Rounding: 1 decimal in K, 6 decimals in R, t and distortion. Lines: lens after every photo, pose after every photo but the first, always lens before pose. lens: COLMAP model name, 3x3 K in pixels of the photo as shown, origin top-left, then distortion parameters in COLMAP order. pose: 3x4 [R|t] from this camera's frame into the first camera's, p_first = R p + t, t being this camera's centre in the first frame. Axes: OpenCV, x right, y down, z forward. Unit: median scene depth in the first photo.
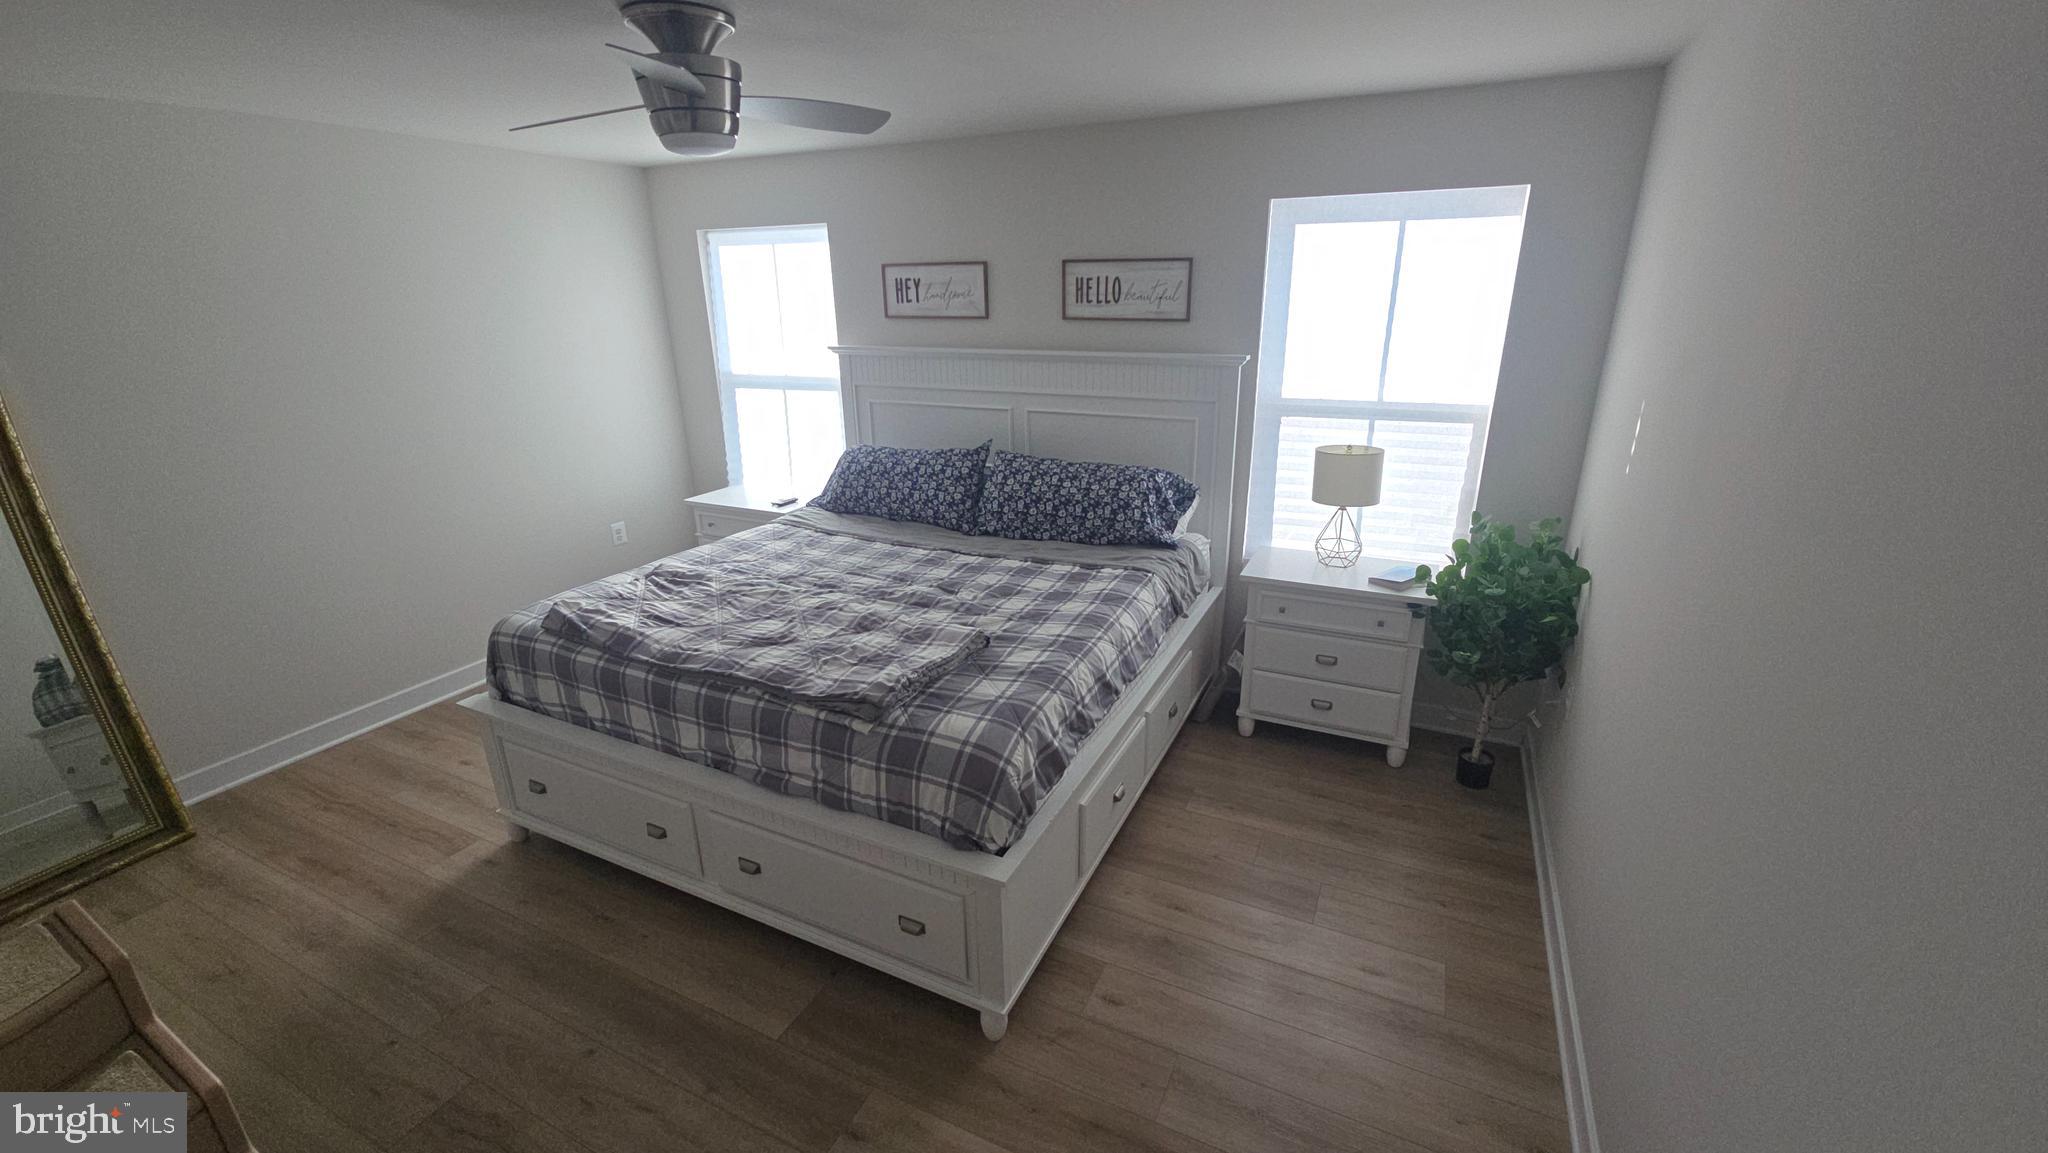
lens RADIAL K [[831.0, 0, 1034.2], [0, 831.0, 572.9], [0, 0, 1]] dist [0.007672, -0.005906]
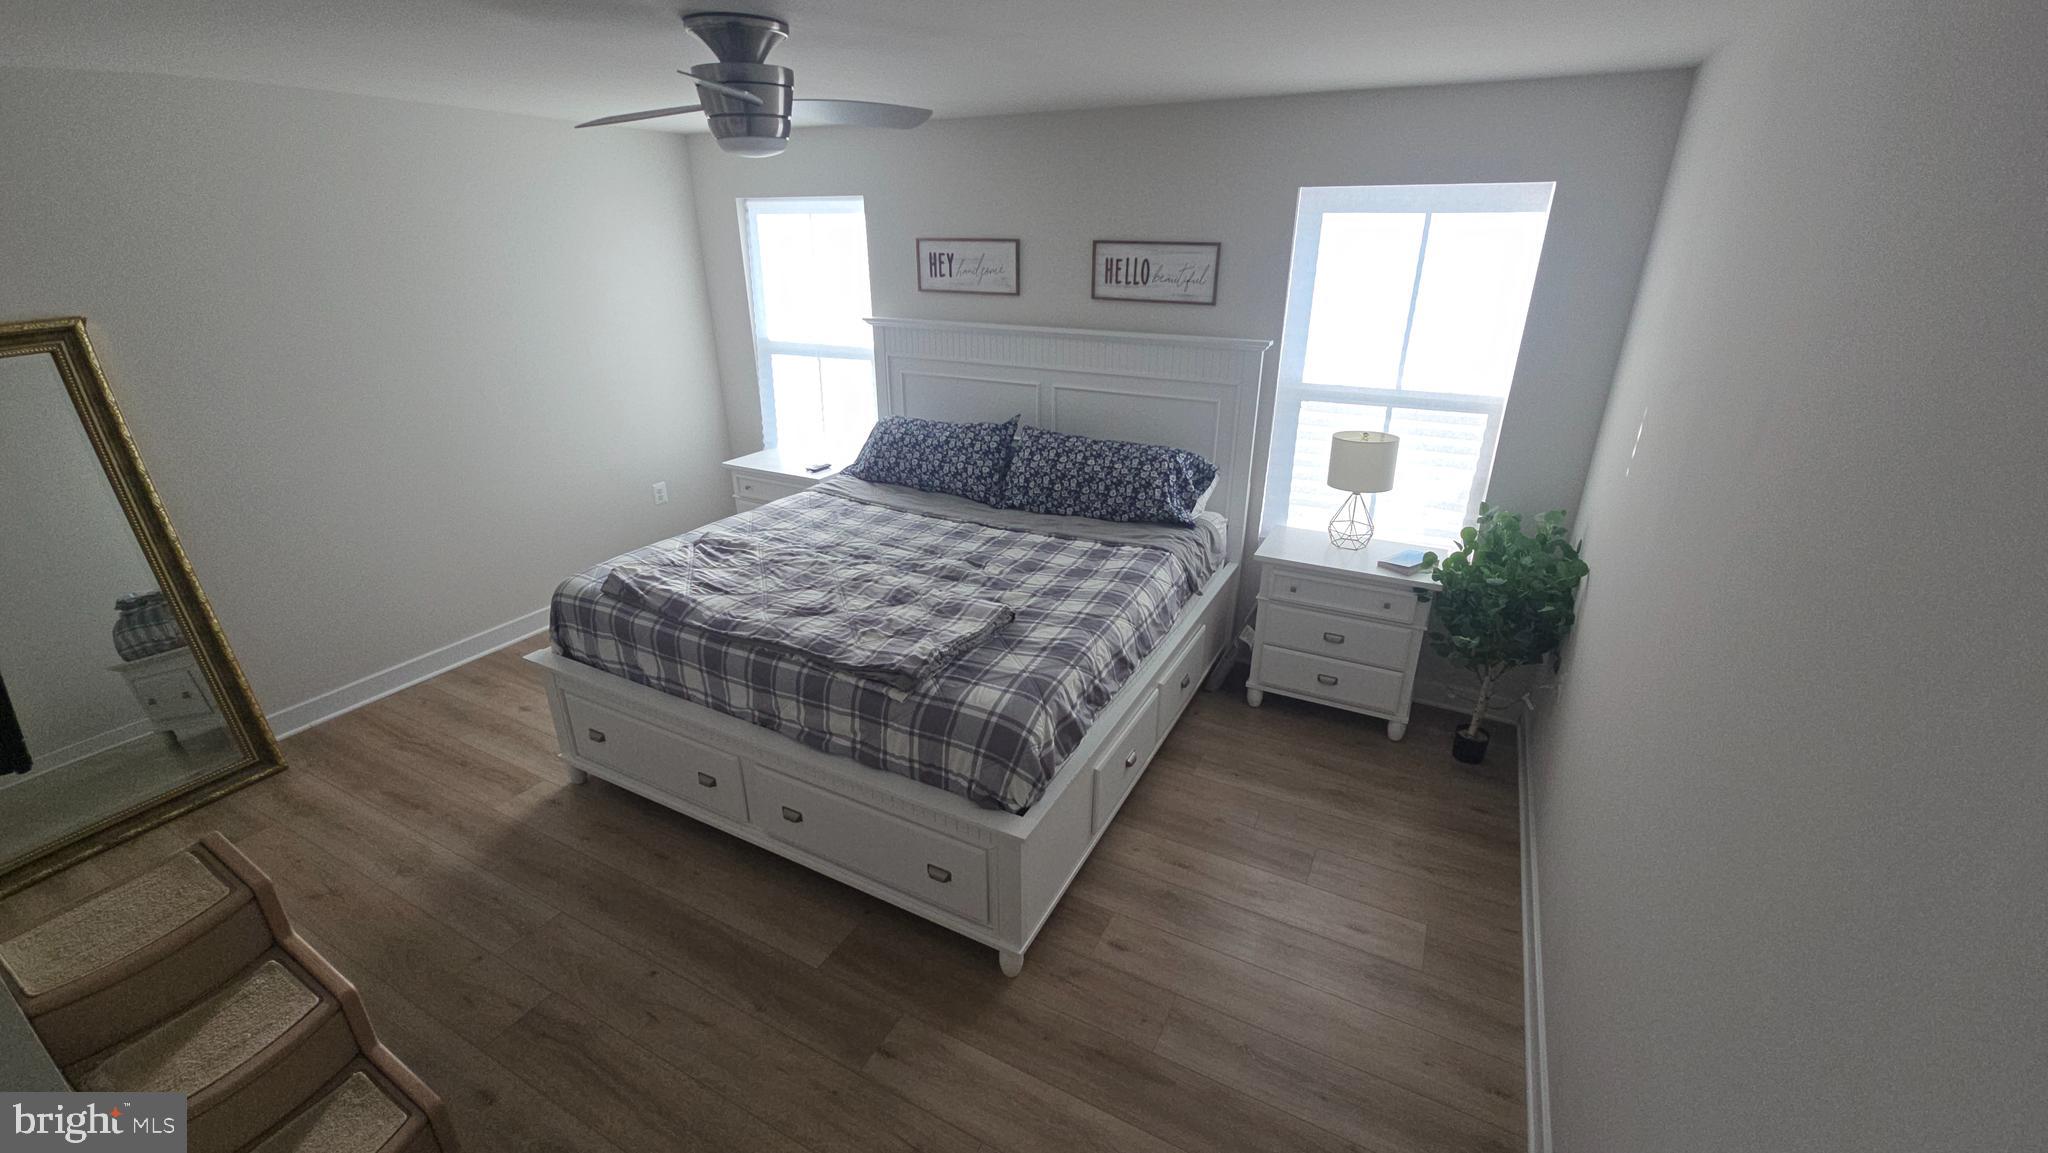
lens RADIAL K [[830.0, 0, 1034.3], [0, 830.0, 575.4], [0, 0, 1]] dist [0.002243, 0.000239]
pose [[0.999347, 0.027111, -0.023875, -0.003292], [-0.025649, 0.997896, 0.059548, -0.027377], [0.025439, -0.058897, 0.997940, -0.050672]]
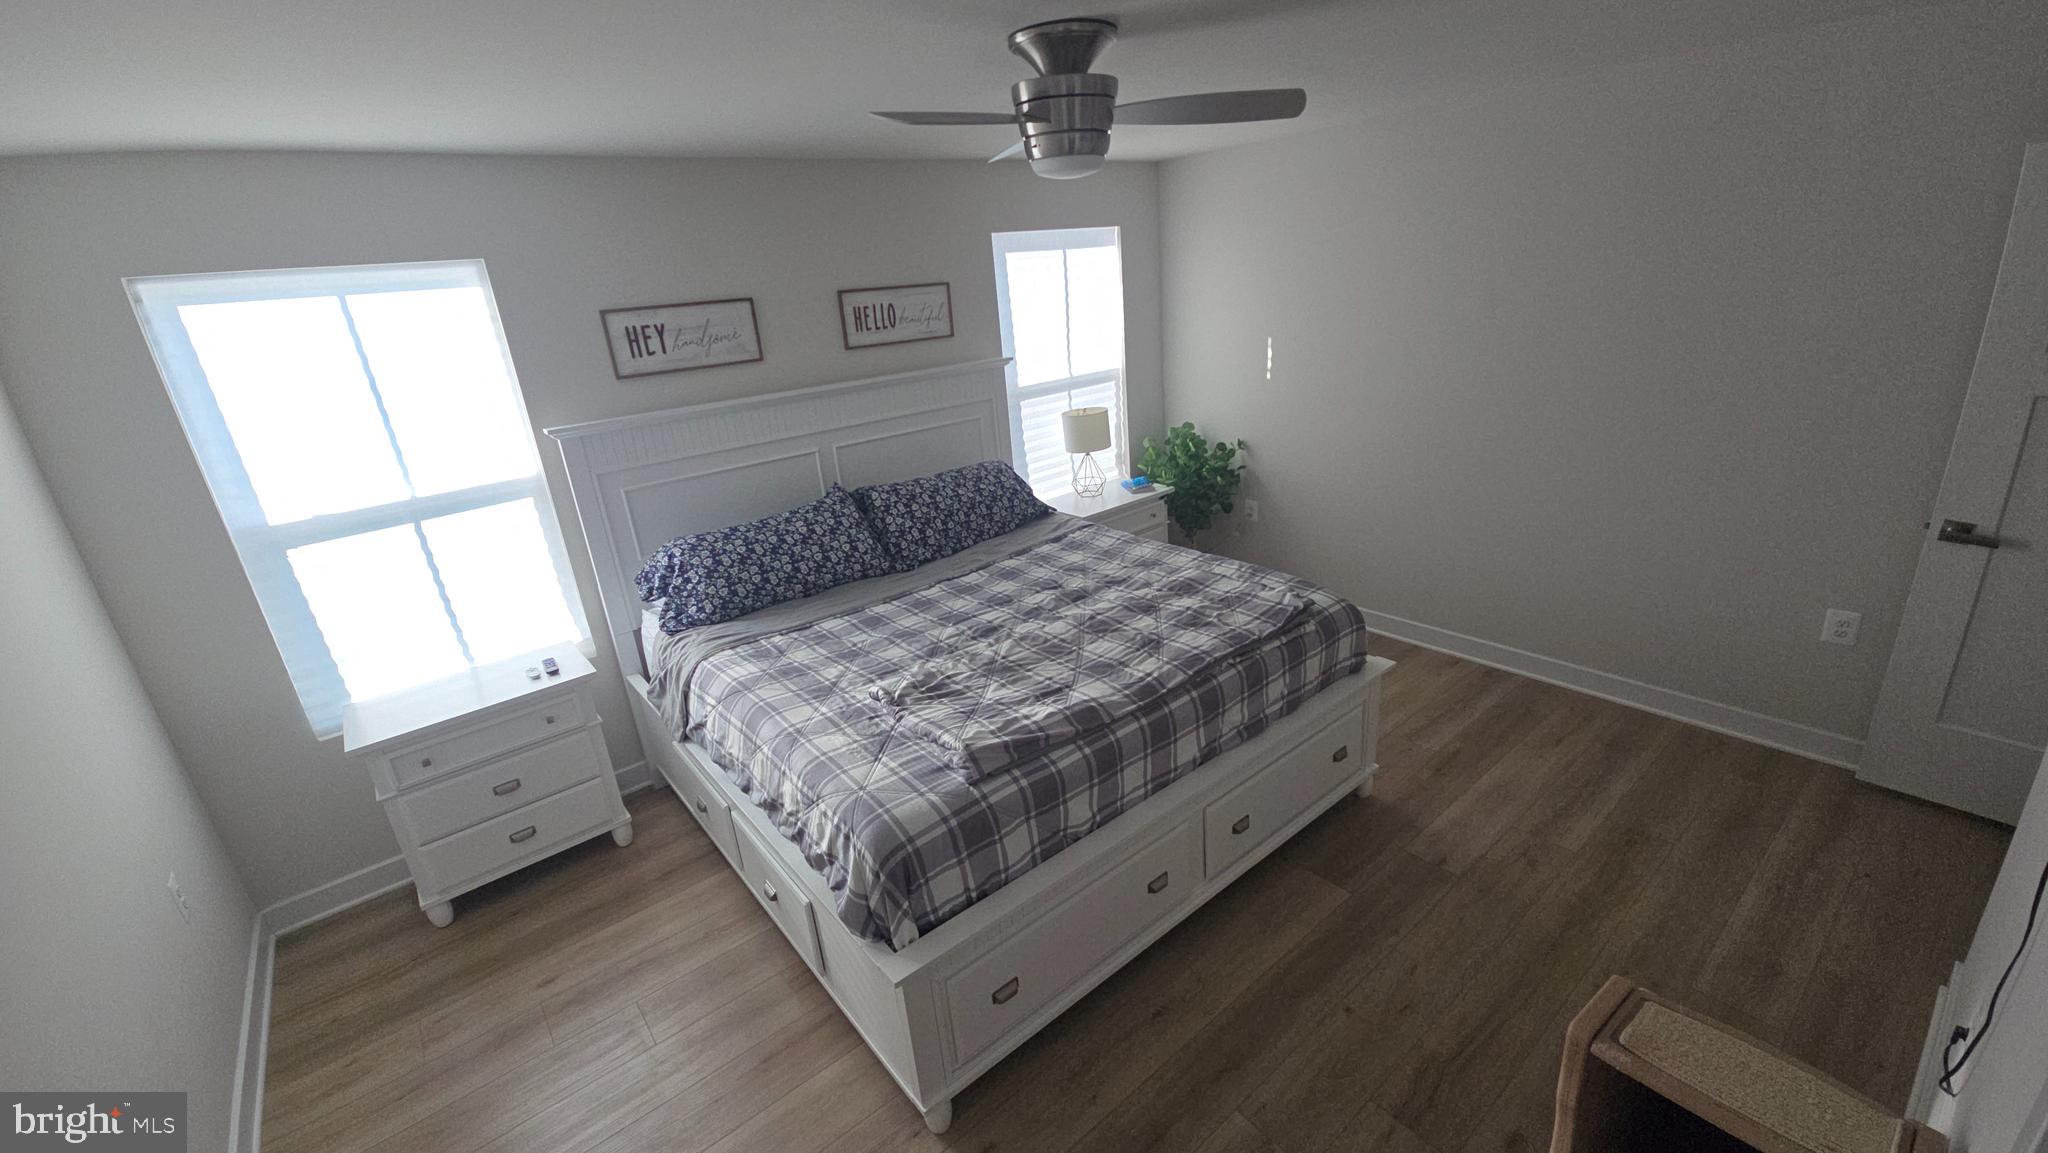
lens RADIAL K [[831.0, 0, 1034.2], [0, 831.0, 572.9], [0, 0, 1]] dist [0.007672, -0.005906]
pose [[0.419476, -0.330266, 0.845556, -0.931707], [0.366952, 0.913664, 0.174825, -0.177194], [-0.830293, 0.236944, 0.504452, 0.436093]]
